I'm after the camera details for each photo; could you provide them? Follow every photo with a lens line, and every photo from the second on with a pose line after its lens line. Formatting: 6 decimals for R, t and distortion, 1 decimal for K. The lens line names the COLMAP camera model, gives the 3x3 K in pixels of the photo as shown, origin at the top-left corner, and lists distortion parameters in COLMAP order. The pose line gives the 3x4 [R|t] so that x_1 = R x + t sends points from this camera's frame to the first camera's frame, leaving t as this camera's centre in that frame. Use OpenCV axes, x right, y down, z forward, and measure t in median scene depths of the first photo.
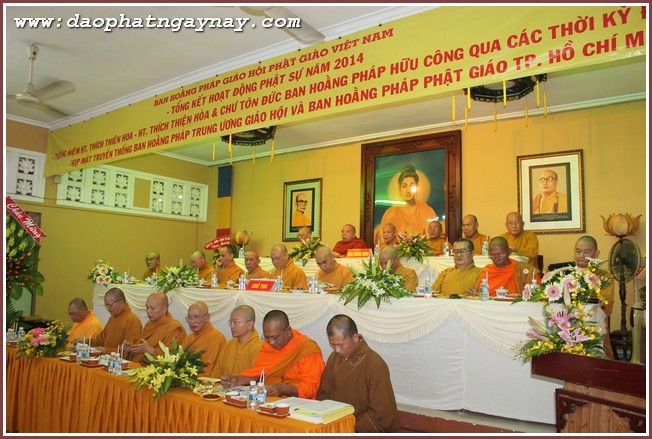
lens RADIAL K [[525.9, 0, 326.0], [0, 525.9, 219.5], [0, 0, 1]] dist [-0.168228, 0.139307]
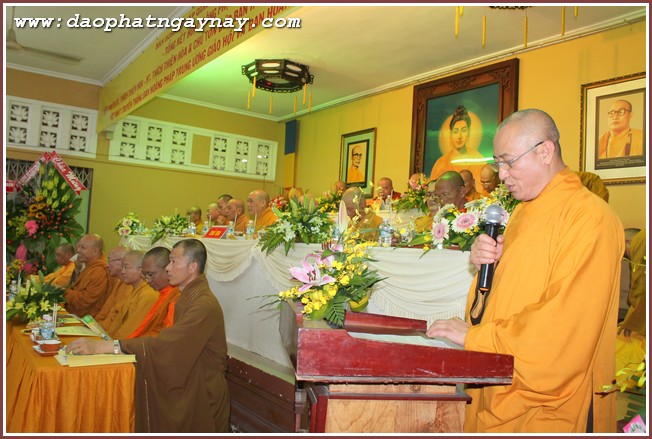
lens RADIAL K [[550.6, 0, 326.0], [0, 550.6, 219.5], [0, 0, 1]] dist [-0.155491, 0.144423]
pose [[0.952347, 0.019397, -0.304399, 0.226818], [-0.005599, 0.998919, 0.046137, 0.038947], [0.304965, -0.042234, 0.951427, 0.104670]]
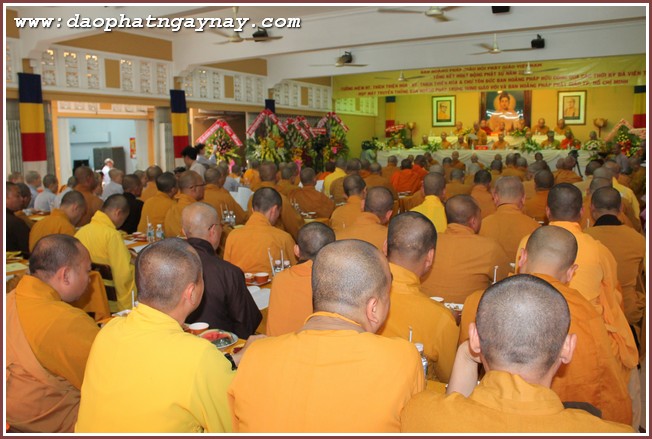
lens RADIAL K [[525.9, 0, 326.0], [0, 525.9, 219.5], [0, 0, 1]] dist [-0.168228, 0.139307]
pose [[0.994795, -0.047402, 0.090200, -0.813248], [0.024070, 0.969473, 0.244013, -0.130252], [-0.099013, -0.240571, 0.965568, -1.123791]]
